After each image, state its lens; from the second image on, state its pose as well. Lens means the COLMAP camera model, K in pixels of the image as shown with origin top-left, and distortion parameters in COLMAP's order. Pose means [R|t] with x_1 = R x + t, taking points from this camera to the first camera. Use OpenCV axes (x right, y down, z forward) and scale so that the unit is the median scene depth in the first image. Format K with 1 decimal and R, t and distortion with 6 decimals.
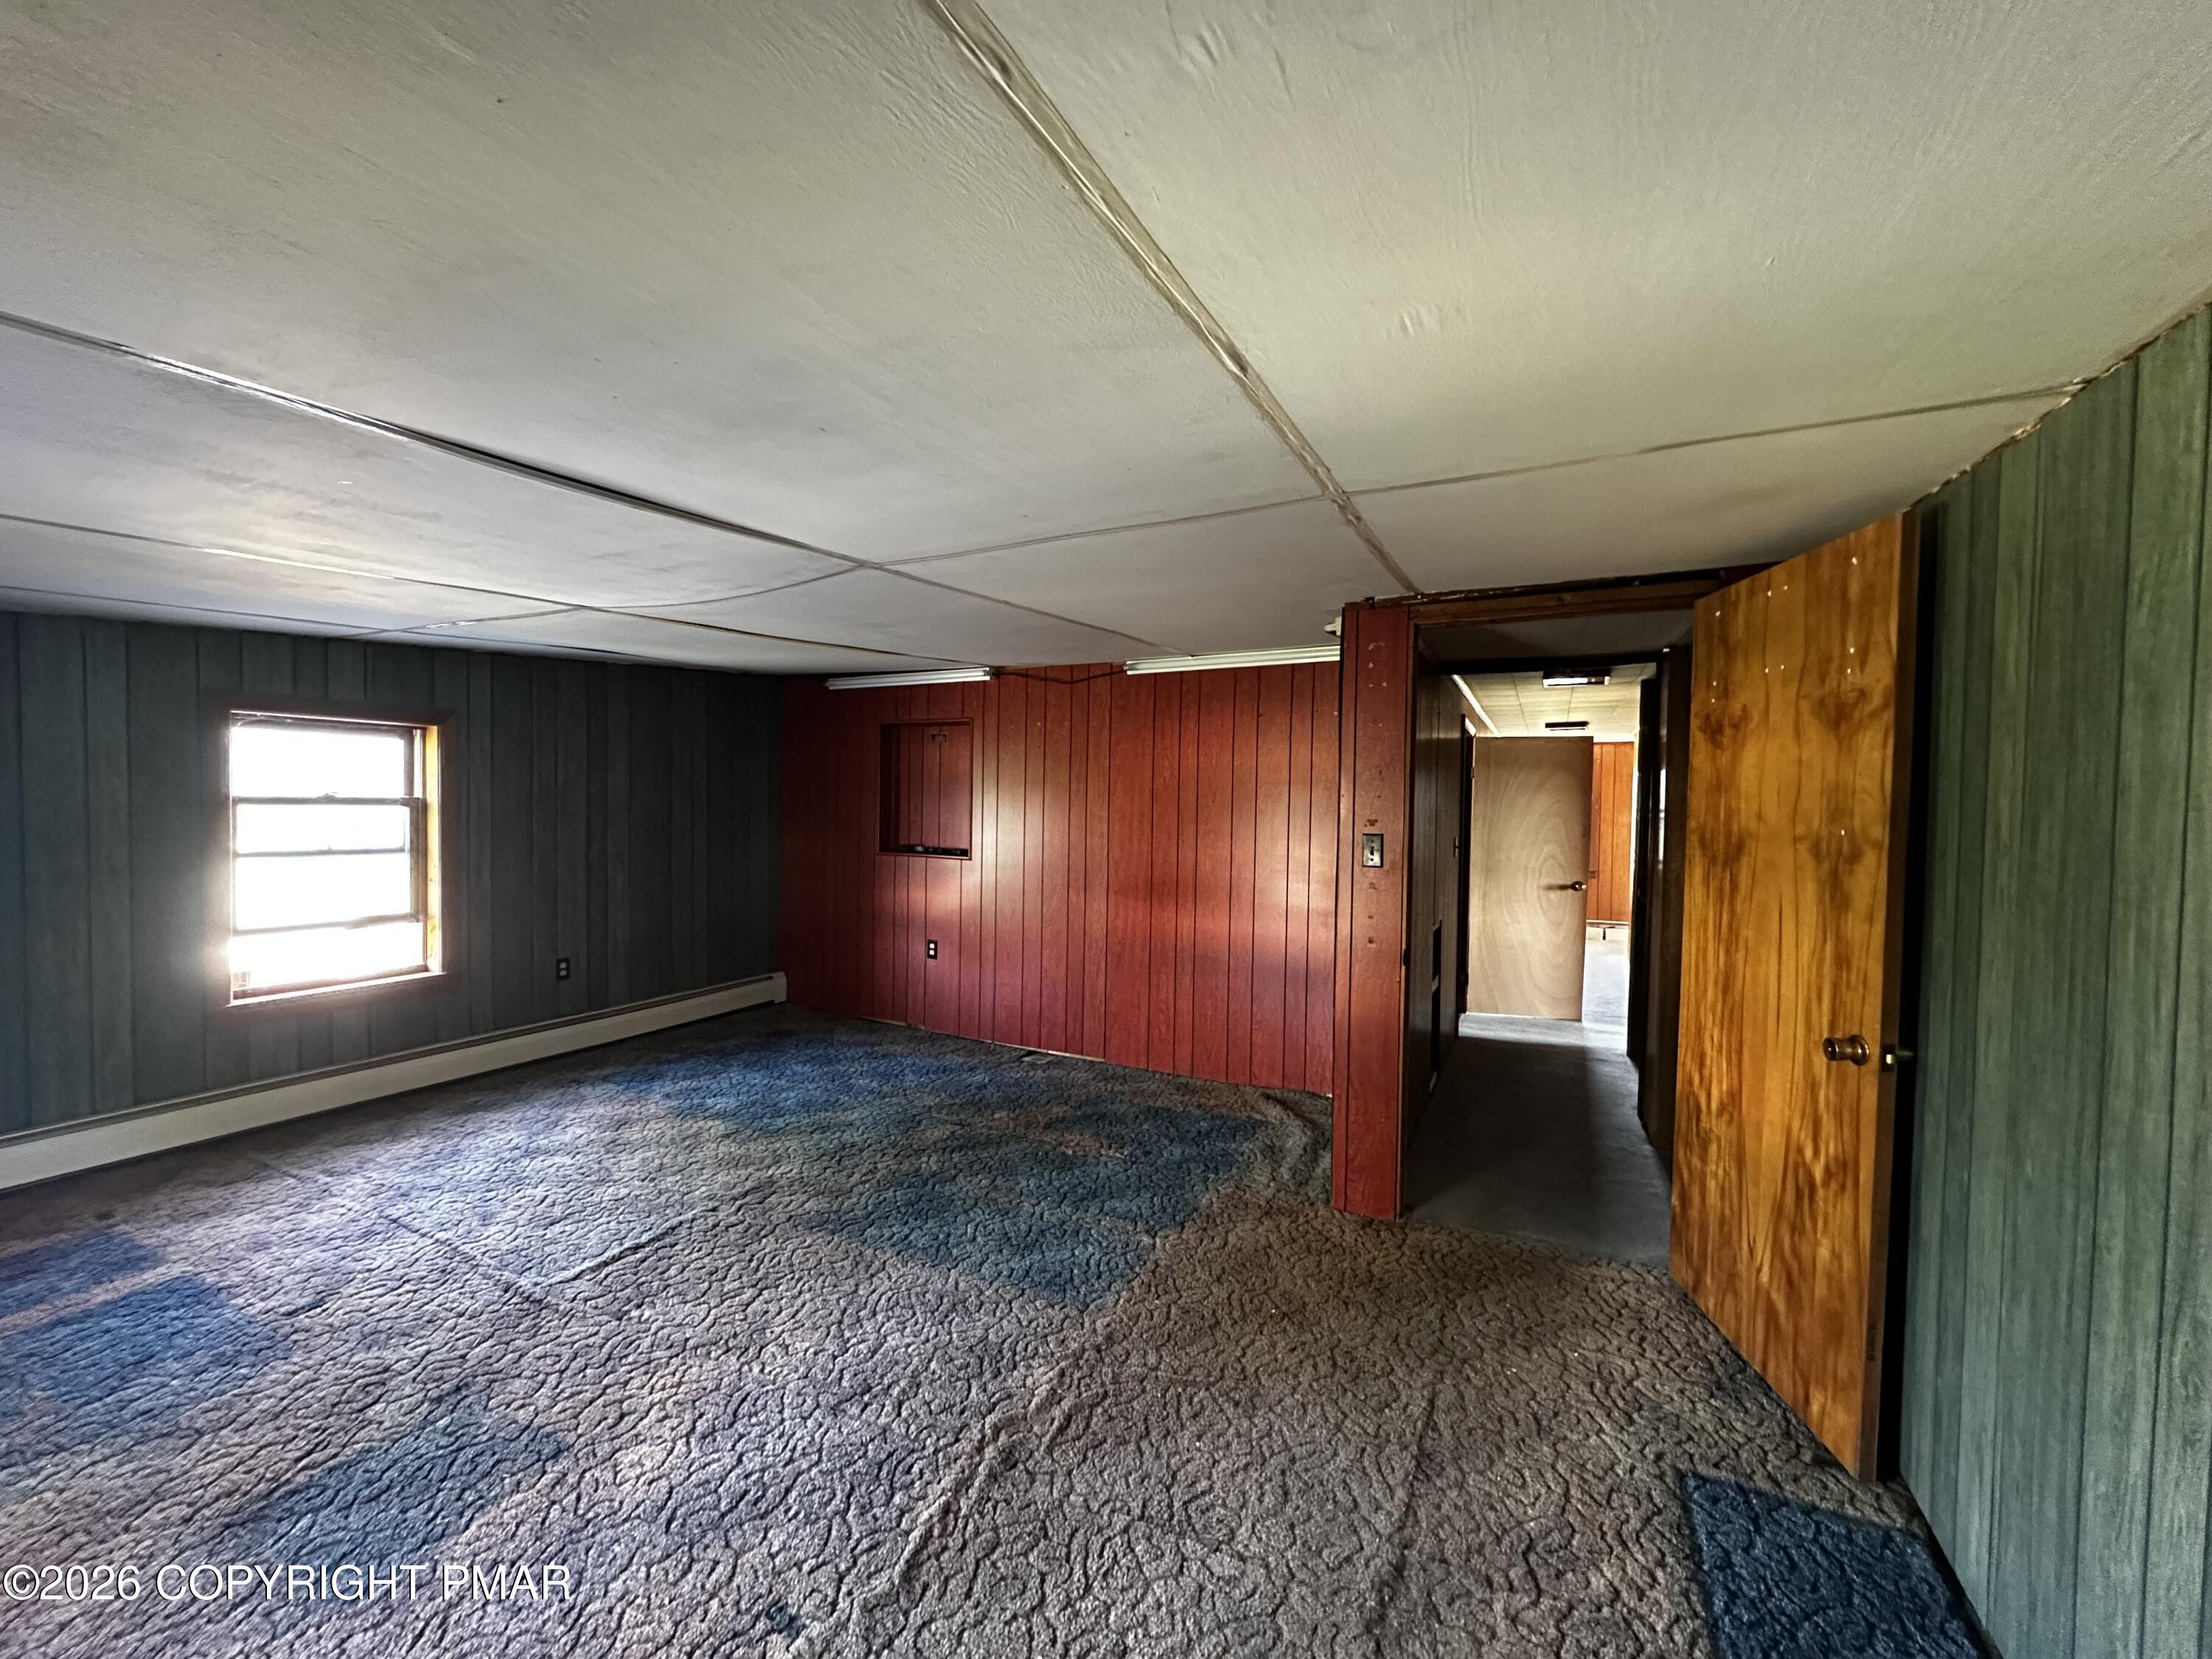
lens RADIAL K [[883.2, 0, 1107.7], [0, 883.2, 828.5], [0, 0, 1]] dist [-0.001493, 0.000218]
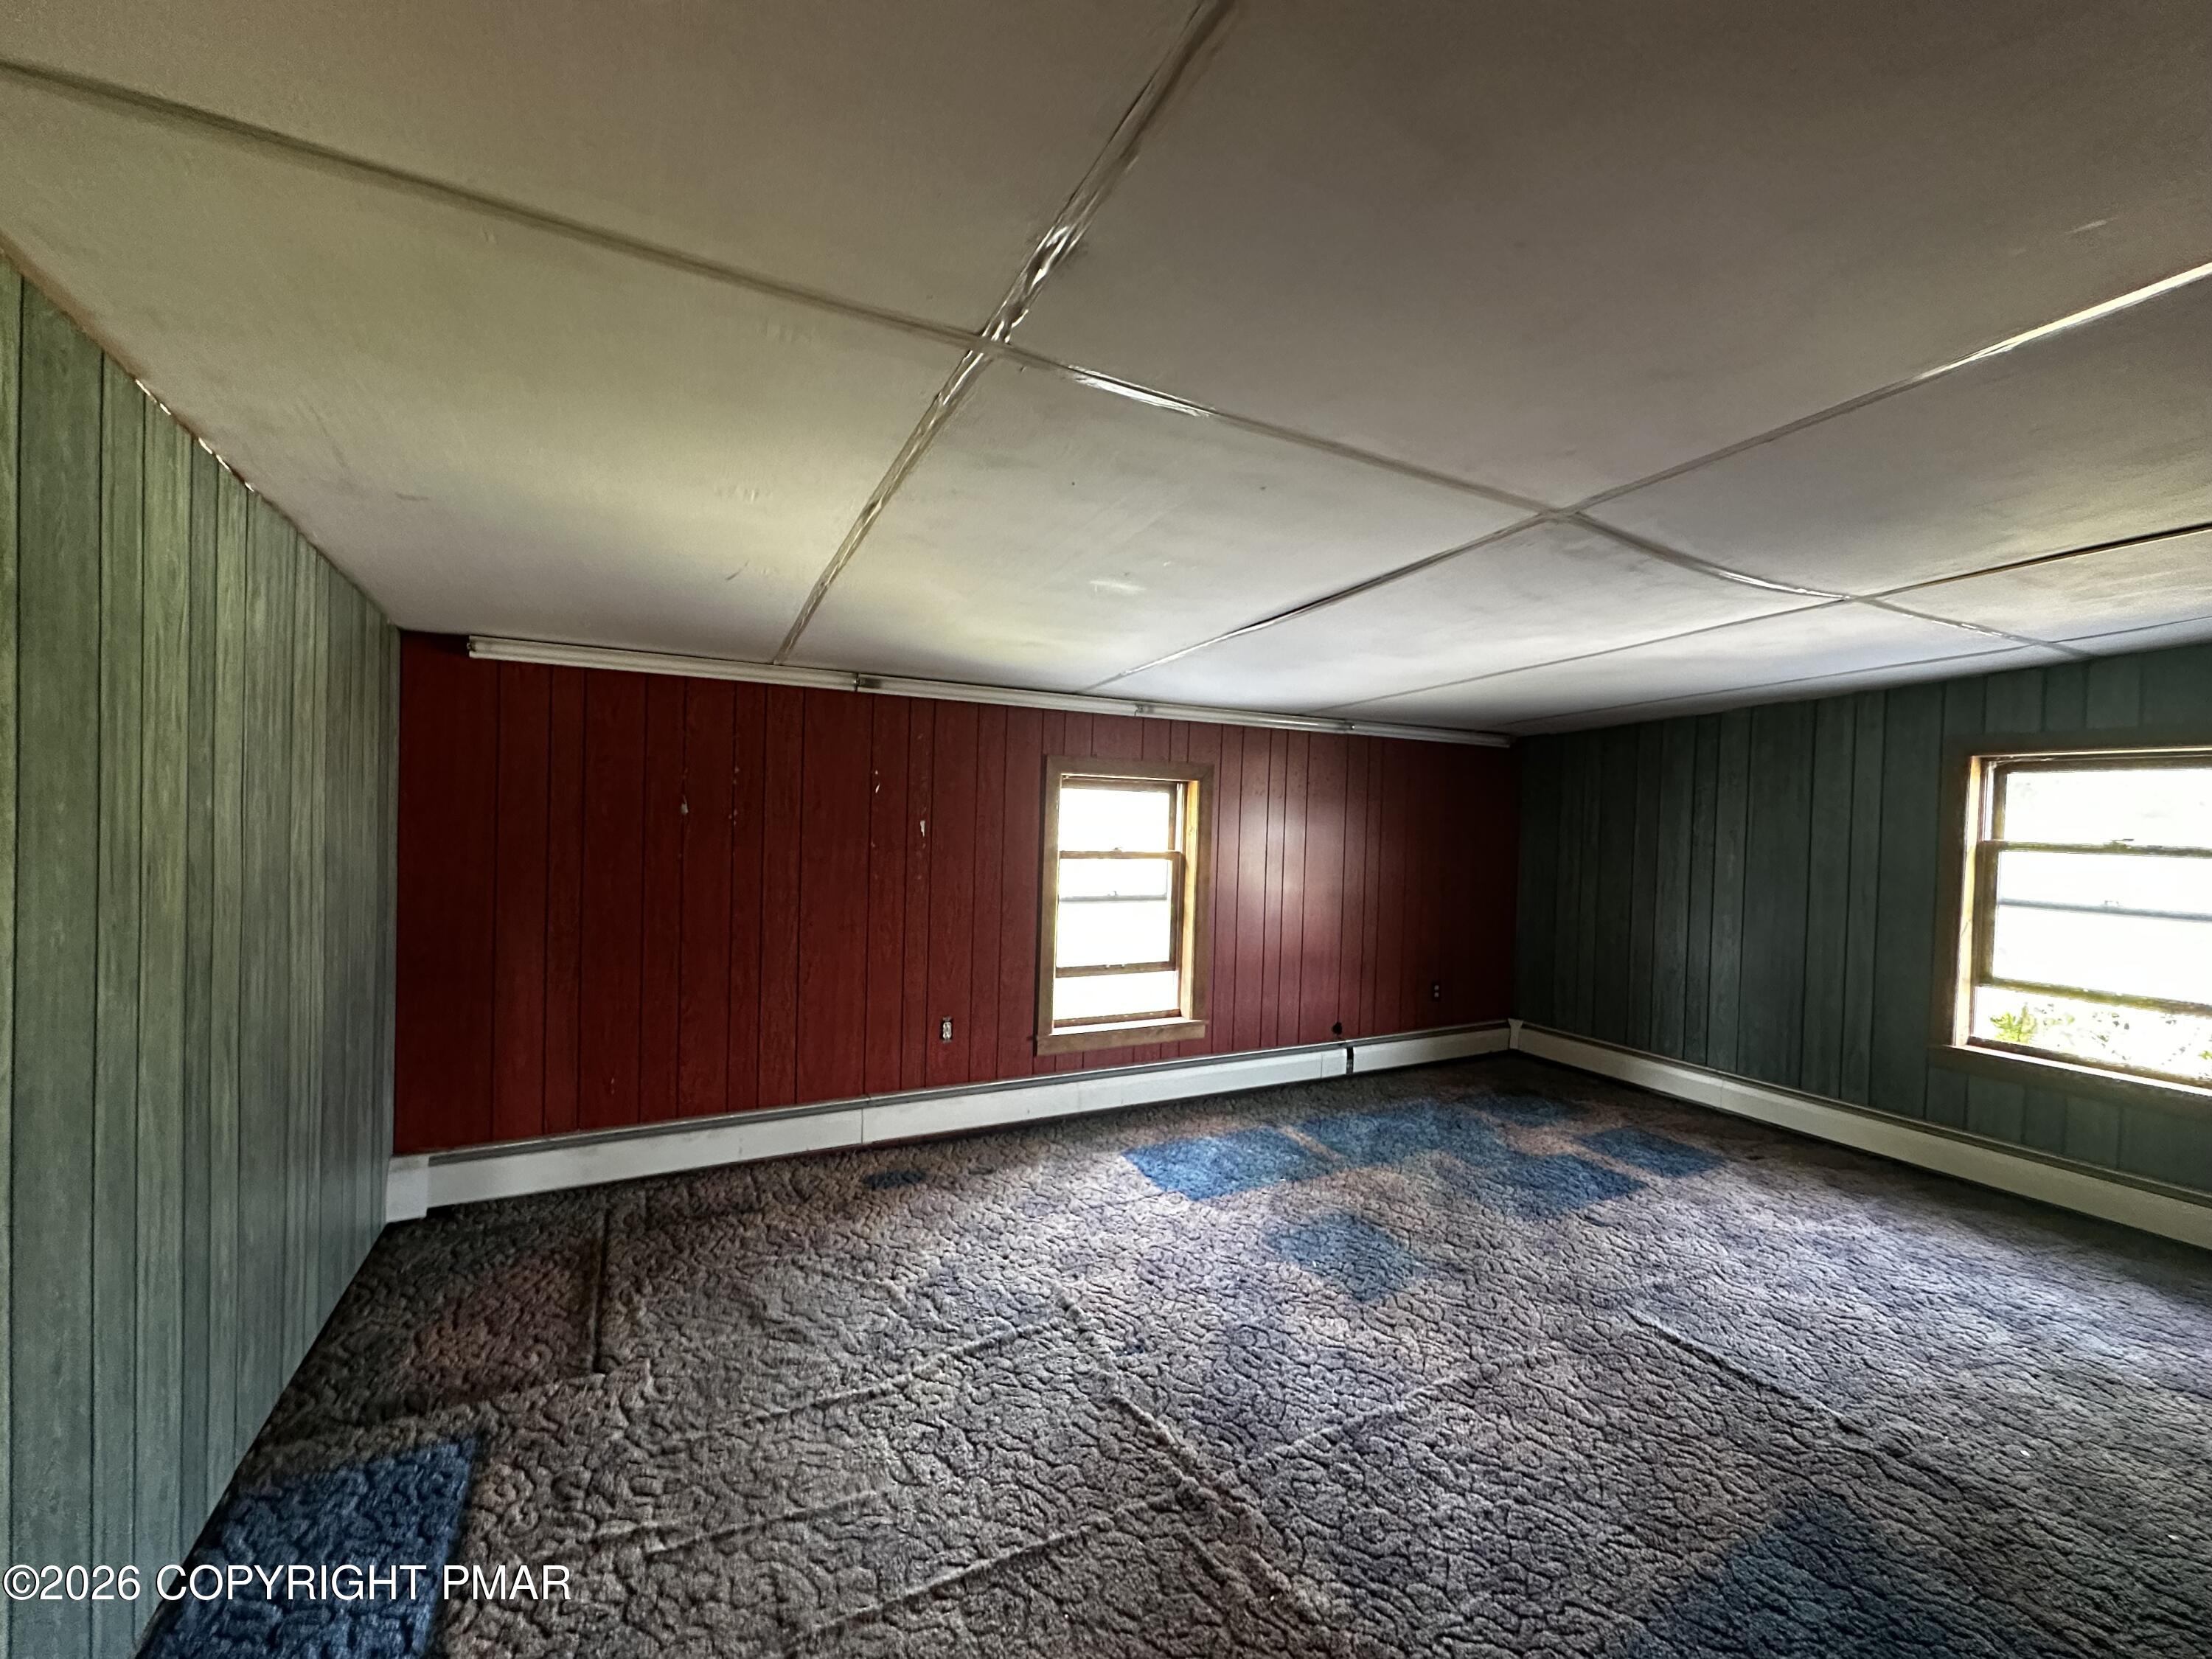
lens RADIAL K [[883.2, 0, 1111.2], [0, 883.2, 830.0], [0, 0, 1]] dist [-0.001493, 0.000218]
pose [[-0.584826, -0.017096, -0.810979, 0.543841], [-0.060243, 0.997932, 0.022406, -0.017851], [0.808919, 0.061959, -0.584647, 1.088280]]
